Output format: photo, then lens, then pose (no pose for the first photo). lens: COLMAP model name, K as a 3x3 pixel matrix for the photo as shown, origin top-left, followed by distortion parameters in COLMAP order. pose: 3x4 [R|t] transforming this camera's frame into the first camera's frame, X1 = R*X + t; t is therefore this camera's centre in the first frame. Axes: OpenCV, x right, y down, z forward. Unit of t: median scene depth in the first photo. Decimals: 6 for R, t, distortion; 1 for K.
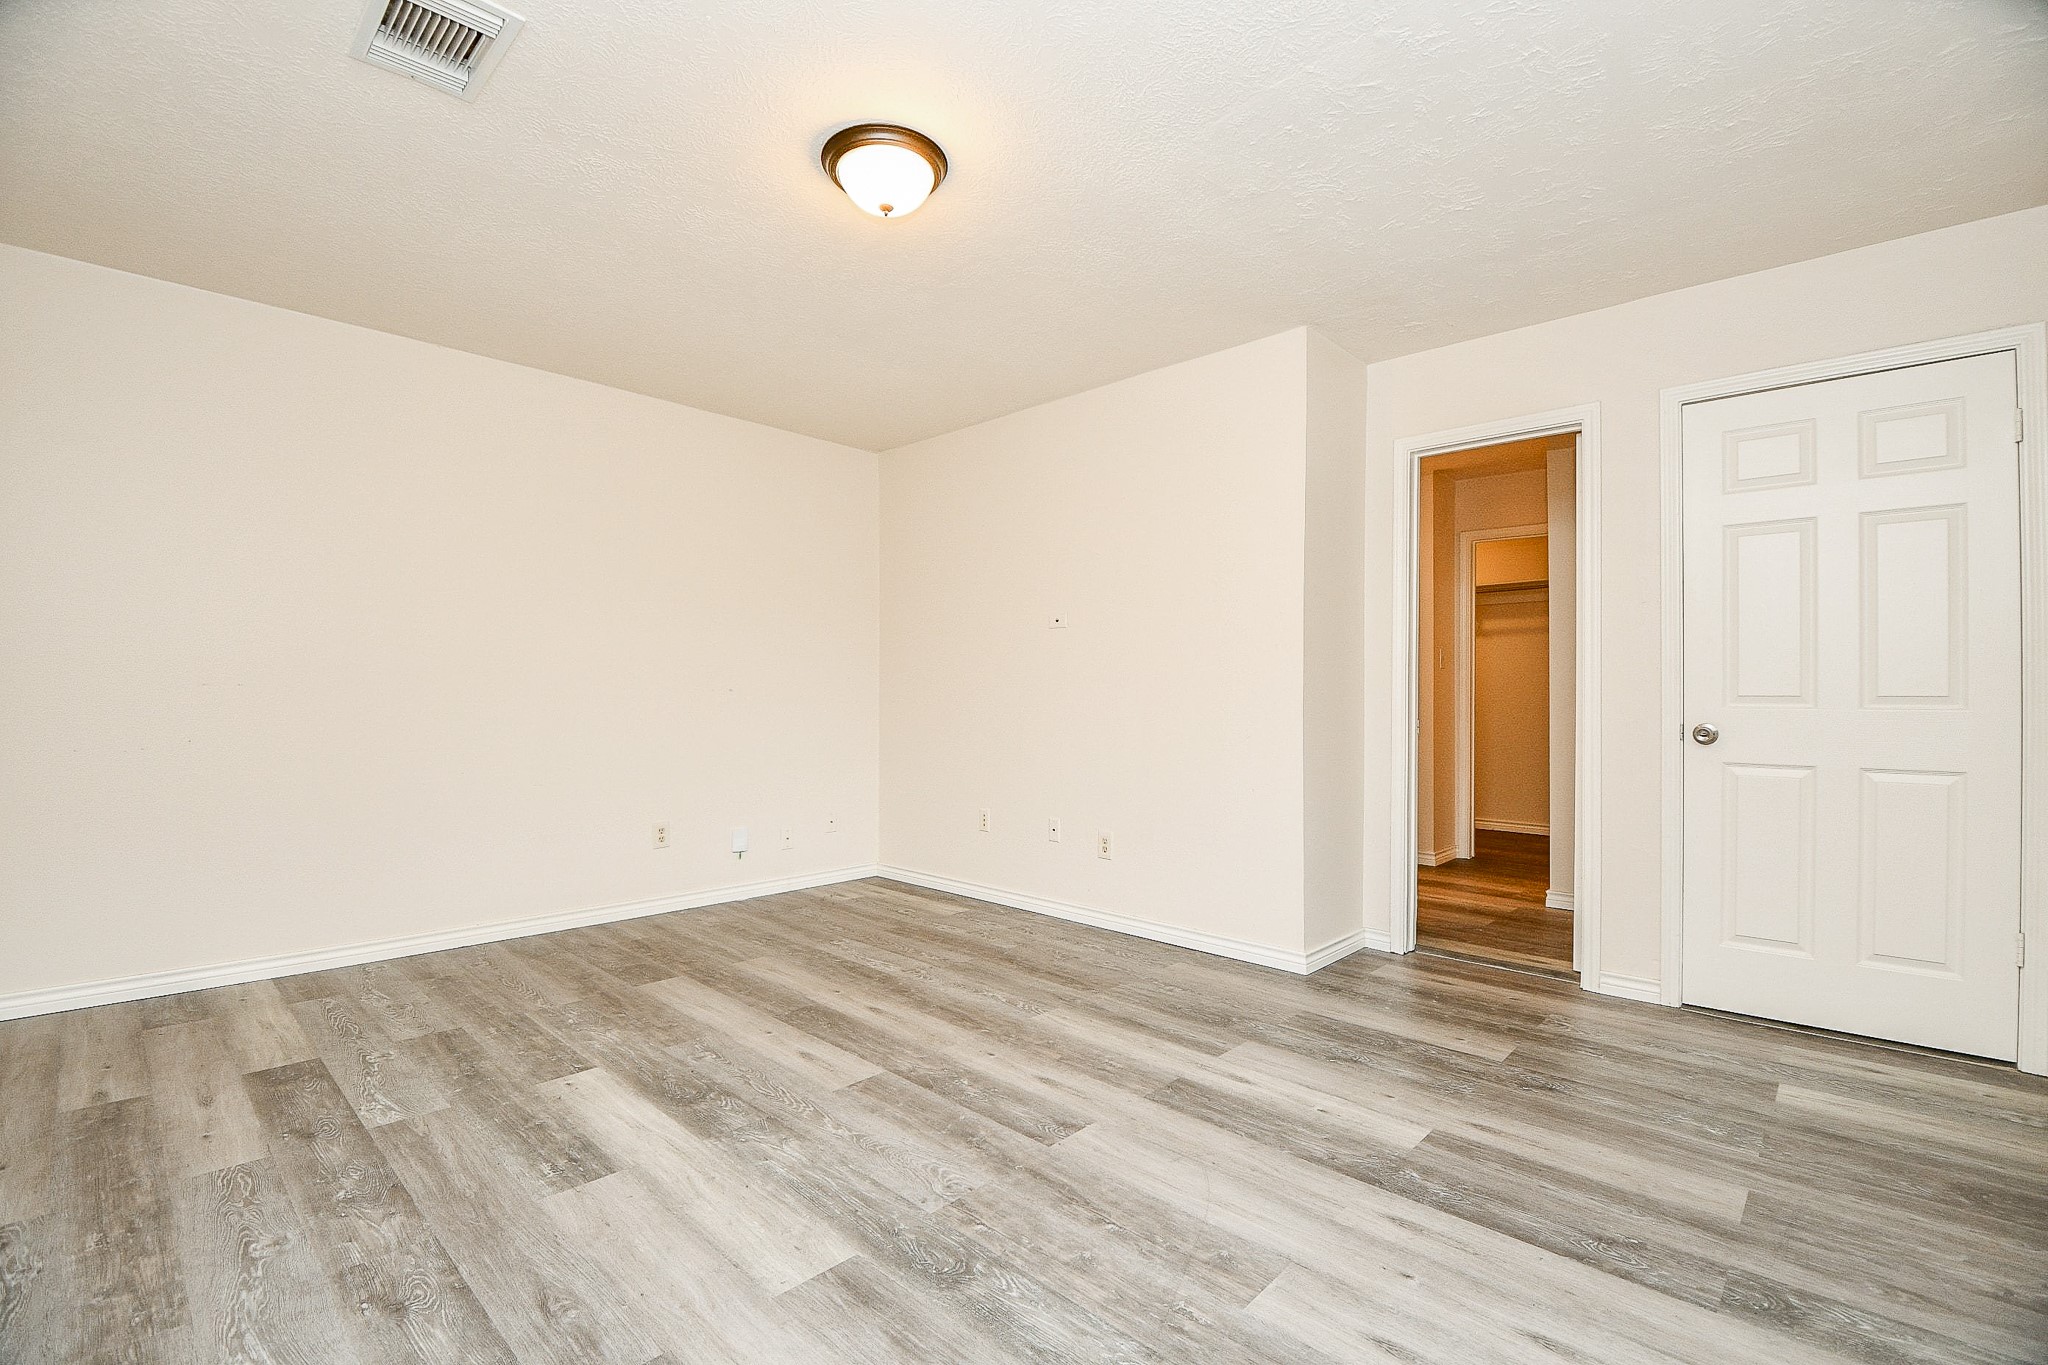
lens RADIAL K [[940.0, 0, 1049.4], [0, 940.0, 691.1], [0, 0, 1]] dist [-0.000964, -0.008620]
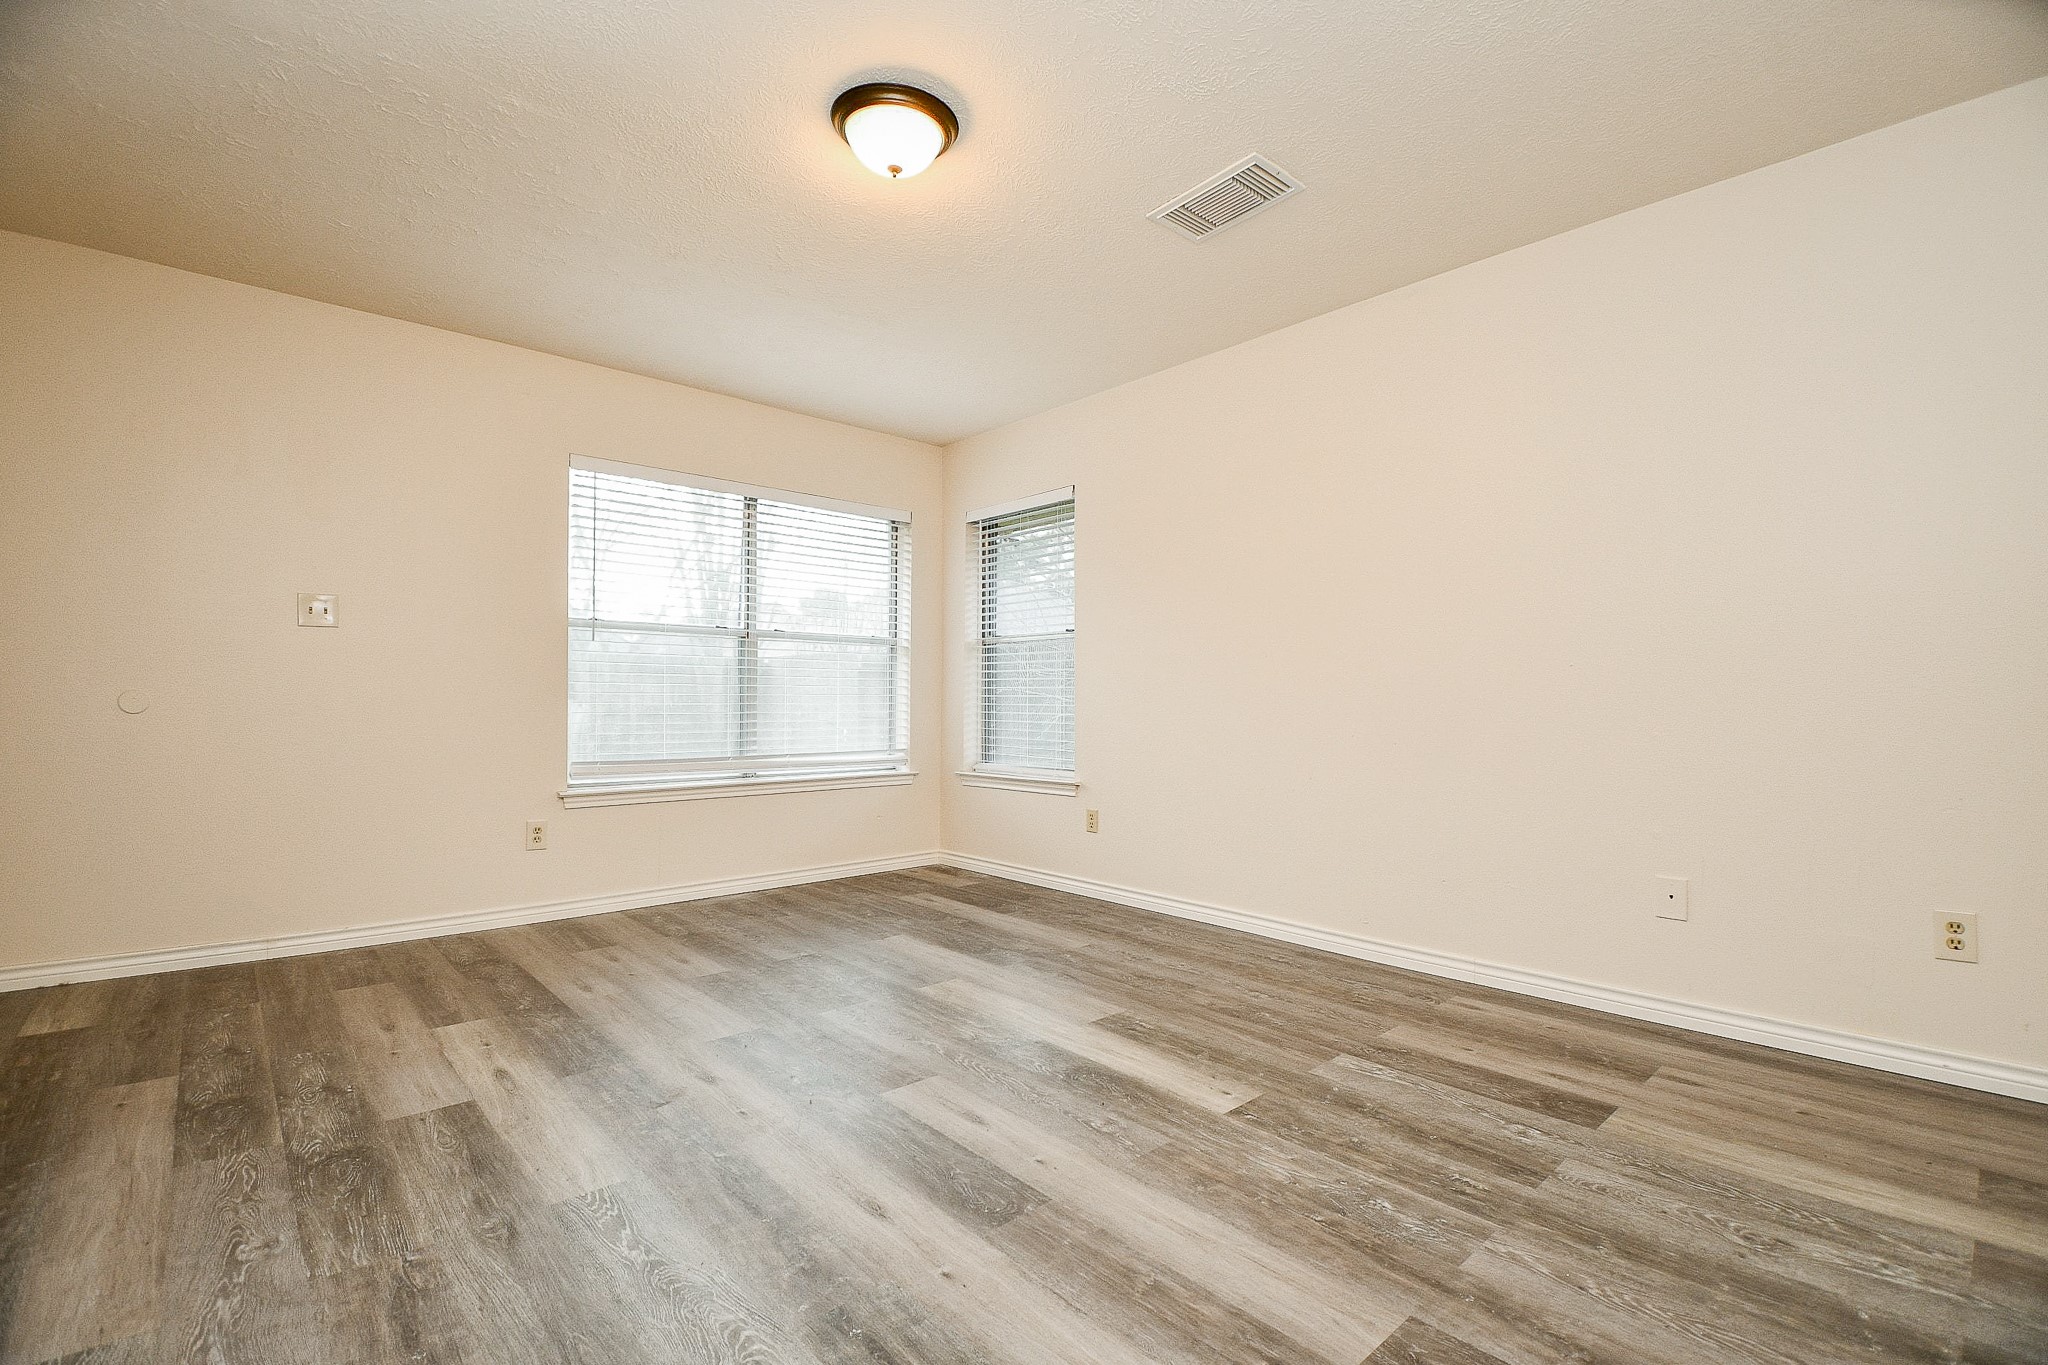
lens RADIAL K [[940.0, 0, 1049.4], [0, 940.0, 691.1], [0, 0, 1]] dist [-0.000964, -0.008620]
pose [[-0.997259, -0.010944, 0.073178, -0.389118], [-0.012122, 0.999804, -0.015676, 0.045613], [-0.072992, -0.016520, -0.997196, 1.854342]]
